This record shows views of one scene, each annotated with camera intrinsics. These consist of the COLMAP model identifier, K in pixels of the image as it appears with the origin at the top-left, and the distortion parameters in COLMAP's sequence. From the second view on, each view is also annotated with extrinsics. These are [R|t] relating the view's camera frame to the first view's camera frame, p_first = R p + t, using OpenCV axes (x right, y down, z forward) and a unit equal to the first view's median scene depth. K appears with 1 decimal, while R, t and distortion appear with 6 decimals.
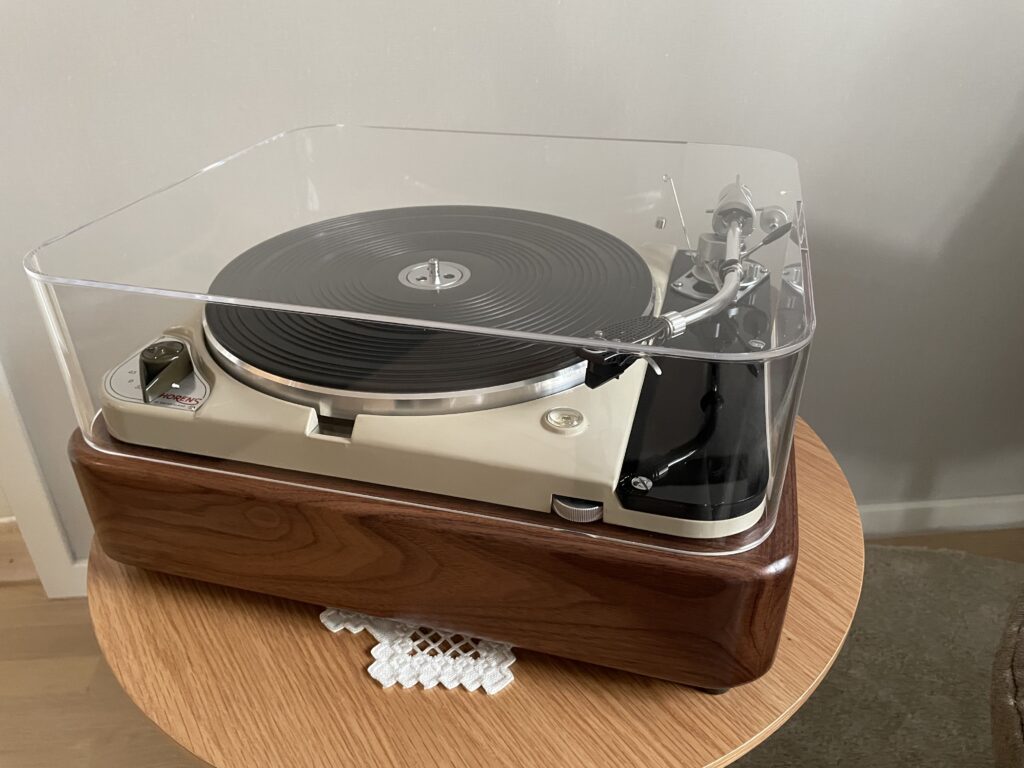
lens RADIAL K [[780.3, 0, 512.0], [0, 780.3, 384.0], [0, 0, 1]] dist [0.074121, -0.098758]
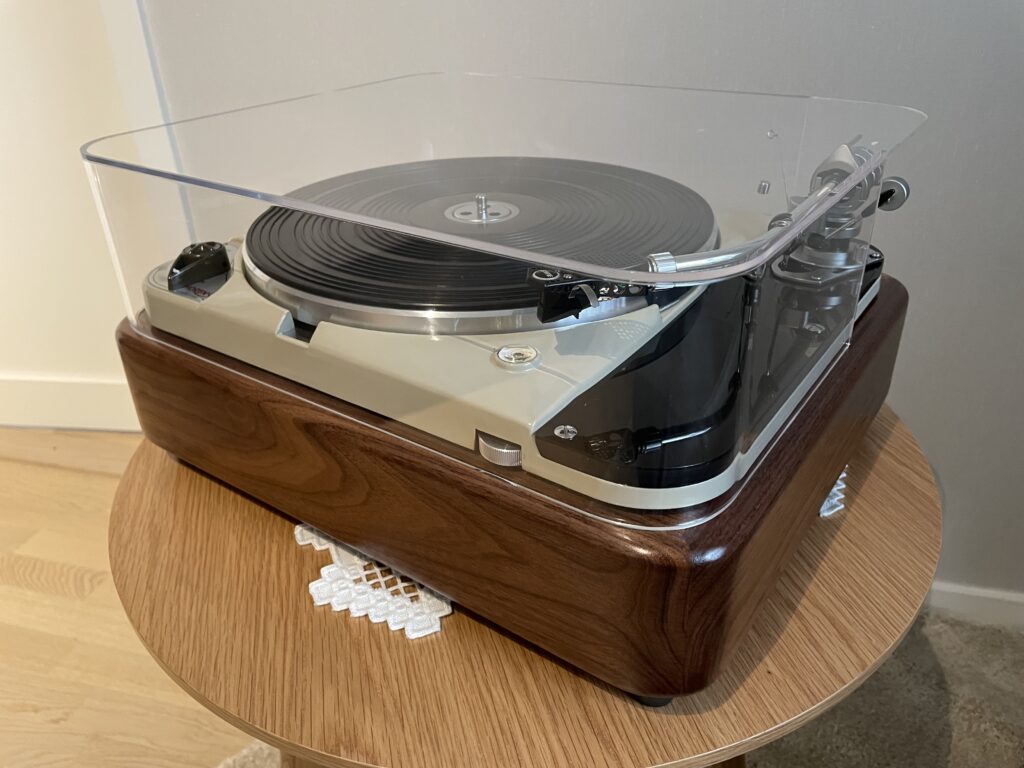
lens RADIAL K [[780.3, 0, 512.0], [0, 780.3, 384.0], [0, 0, 1]] dist [0.074121, -0.098758]
pose [[0.939497, 0.155170, -0.305397, 0.333609], [-0.161702, 0.986832, 0.003955, 0.072847], [0.301990, 0.045668, 0.952217, 0.132745]]
